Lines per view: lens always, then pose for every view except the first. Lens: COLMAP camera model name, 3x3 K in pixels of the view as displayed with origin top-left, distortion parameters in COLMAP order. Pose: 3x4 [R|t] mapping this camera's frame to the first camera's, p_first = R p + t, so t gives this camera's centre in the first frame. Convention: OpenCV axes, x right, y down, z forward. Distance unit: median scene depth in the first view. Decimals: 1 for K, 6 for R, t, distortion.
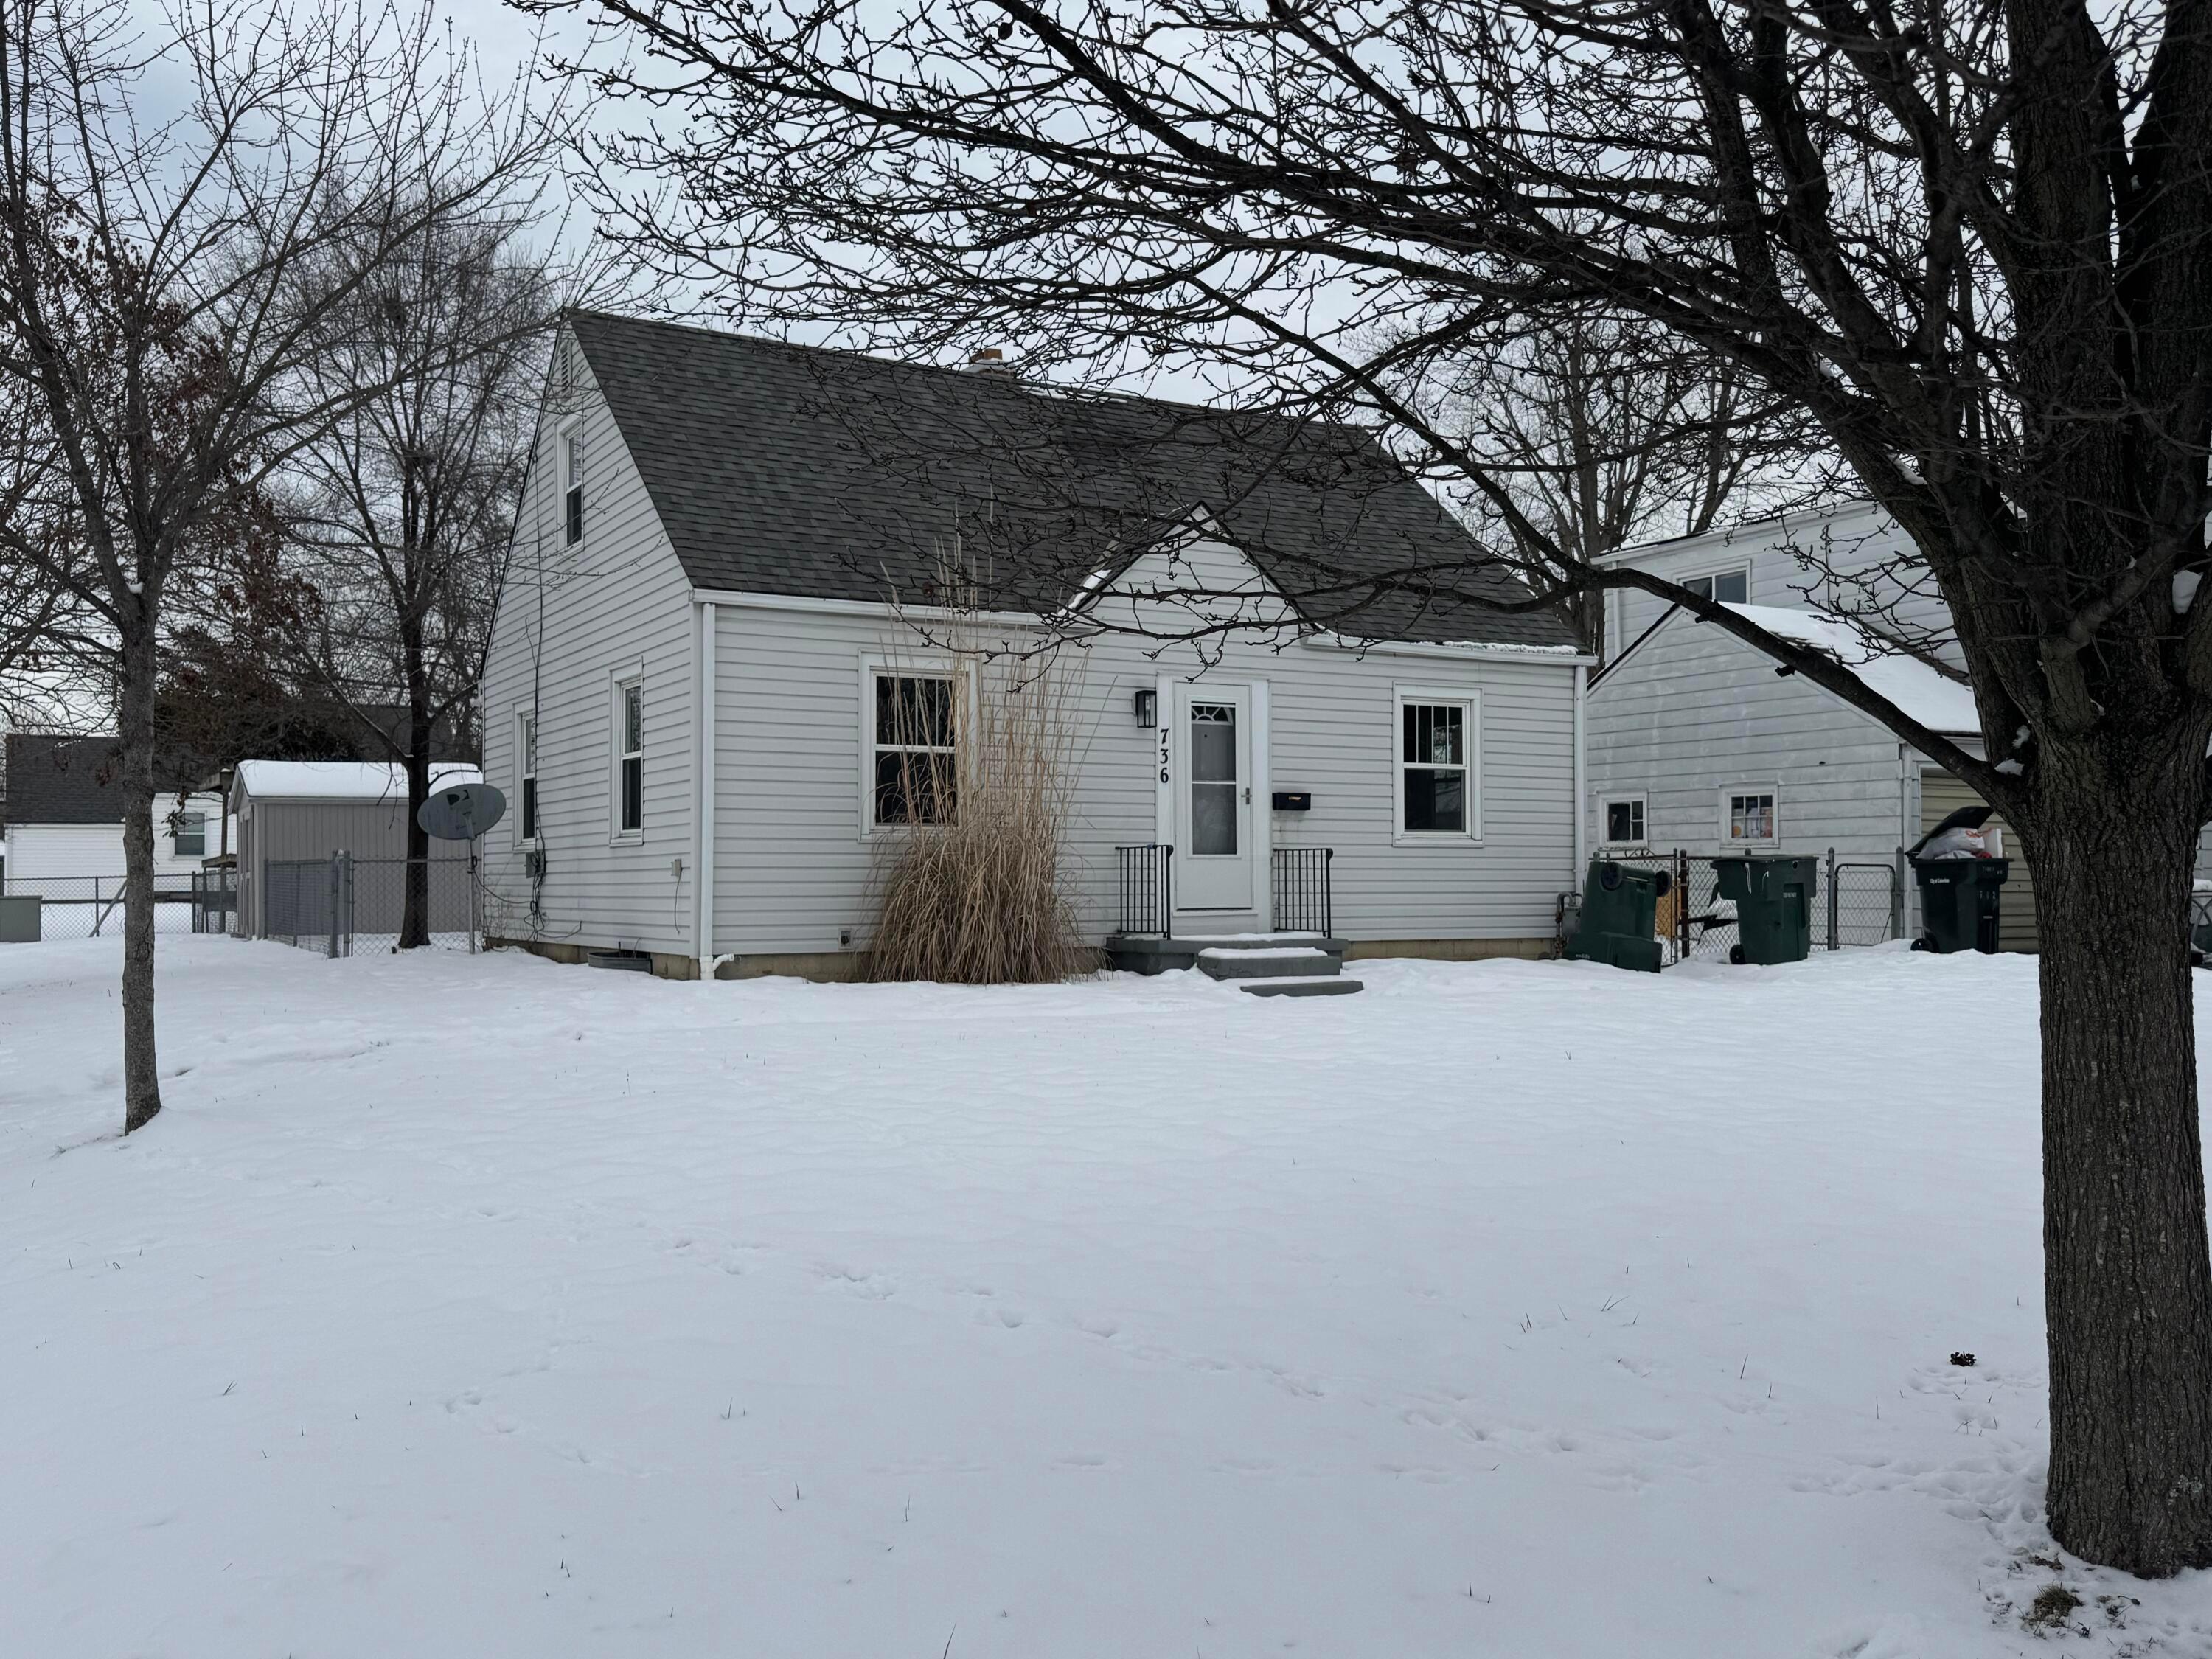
lens RADIAL K [[1906.5, 0, 1106.0], [0, 1906.5, 829.5], [0, 0, 1]] dist [0.070050, 0.003382]
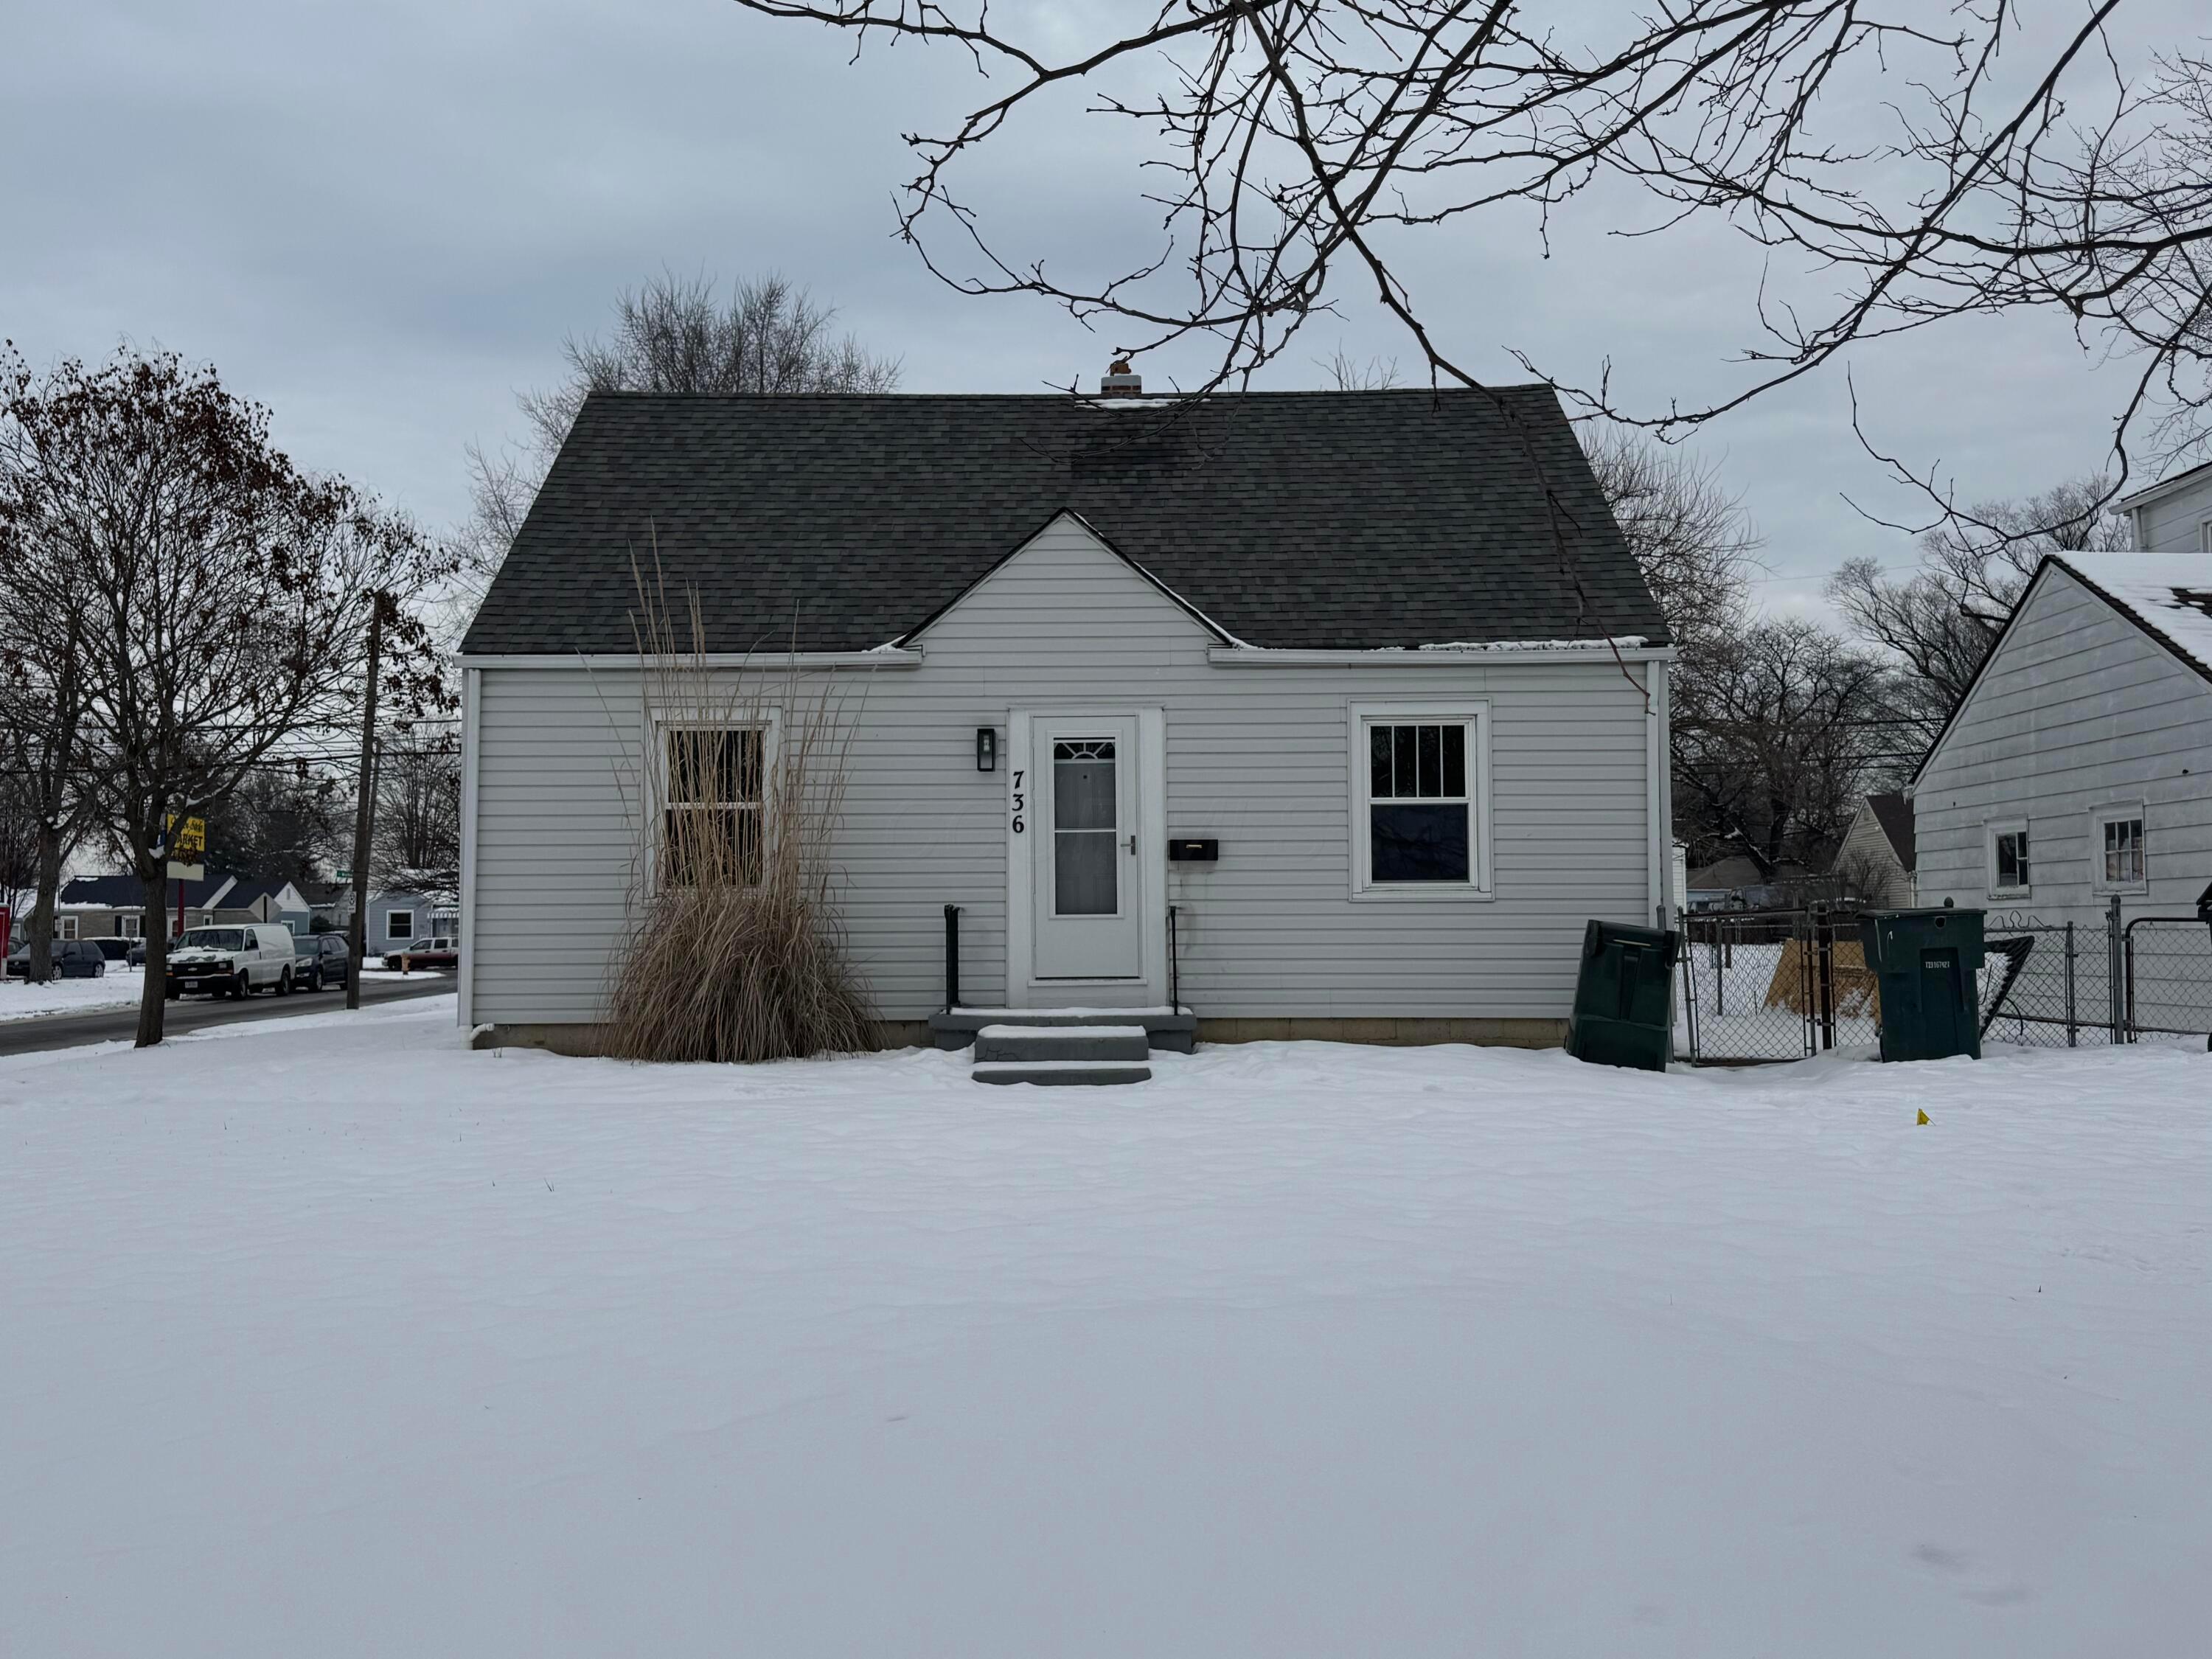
lens RADIAL K [[1906.5, 0, 1106.0], [0, 1906.5, 829.5], [0, 0, 1]] dist [0.070050, 0.003382]
pose [[0.866407, -0.034021, -0.498178, 0.483610], [0.017574, 0.999136, -0.037669, 0.007193], [0.499029, 0.023881, 0.866256, 0.256061]]
